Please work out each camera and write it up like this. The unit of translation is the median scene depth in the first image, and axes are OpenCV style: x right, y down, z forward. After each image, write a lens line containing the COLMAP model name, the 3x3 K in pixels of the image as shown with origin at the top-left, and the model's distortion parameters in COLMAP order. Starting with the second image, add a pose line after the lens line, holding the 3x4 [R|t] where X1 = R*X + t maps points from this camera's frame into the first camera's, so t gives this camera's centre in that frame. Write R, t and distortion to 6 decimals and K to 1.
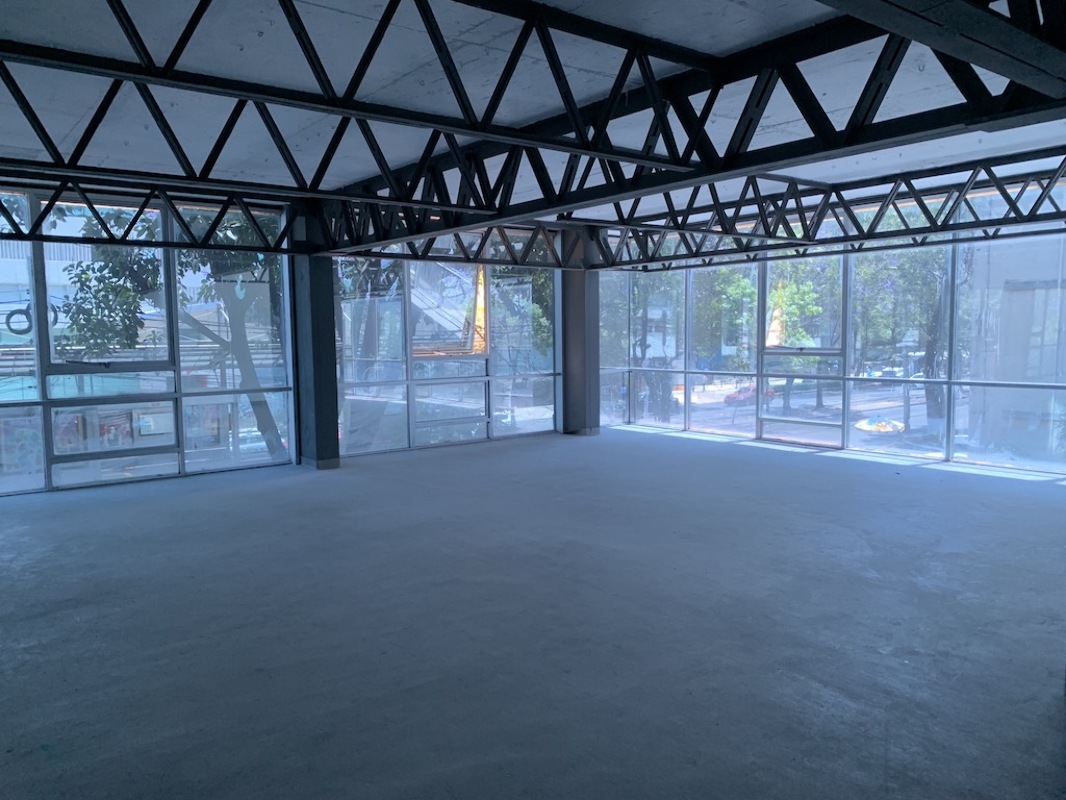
lens RADIAL K [[811.3, 0, 533.0], [0, 811.3, 400.0], [0, 0, 1]] dist [0.001542, -0.001336]
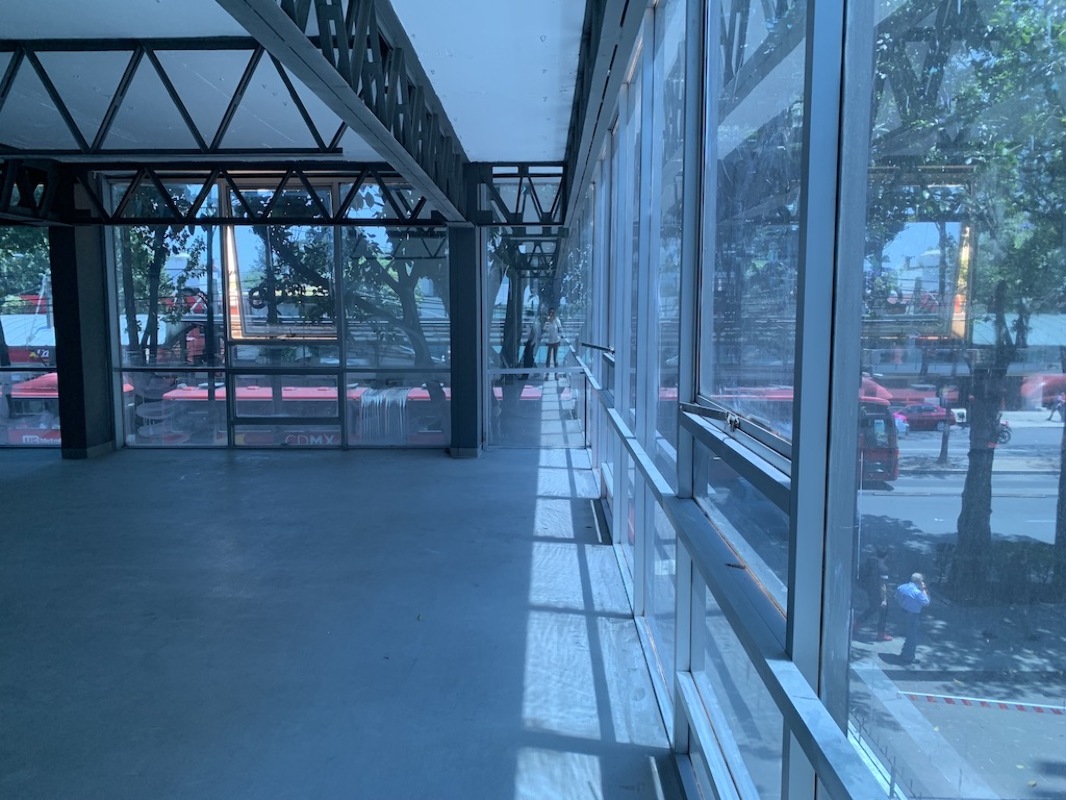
lens RADIAL K [[811.3, 0, 533.0], [0, 811.3, 400.0], [0, 0, 1]] dist [0.001542, -0.001336]
pose [[0.783781, 0.080475, -0.615801, 0.430551], [-0.065820, 0.996748, 0.046484, -0.034729], [0.617539, 0.004099, 0.786529, 0.377667]]
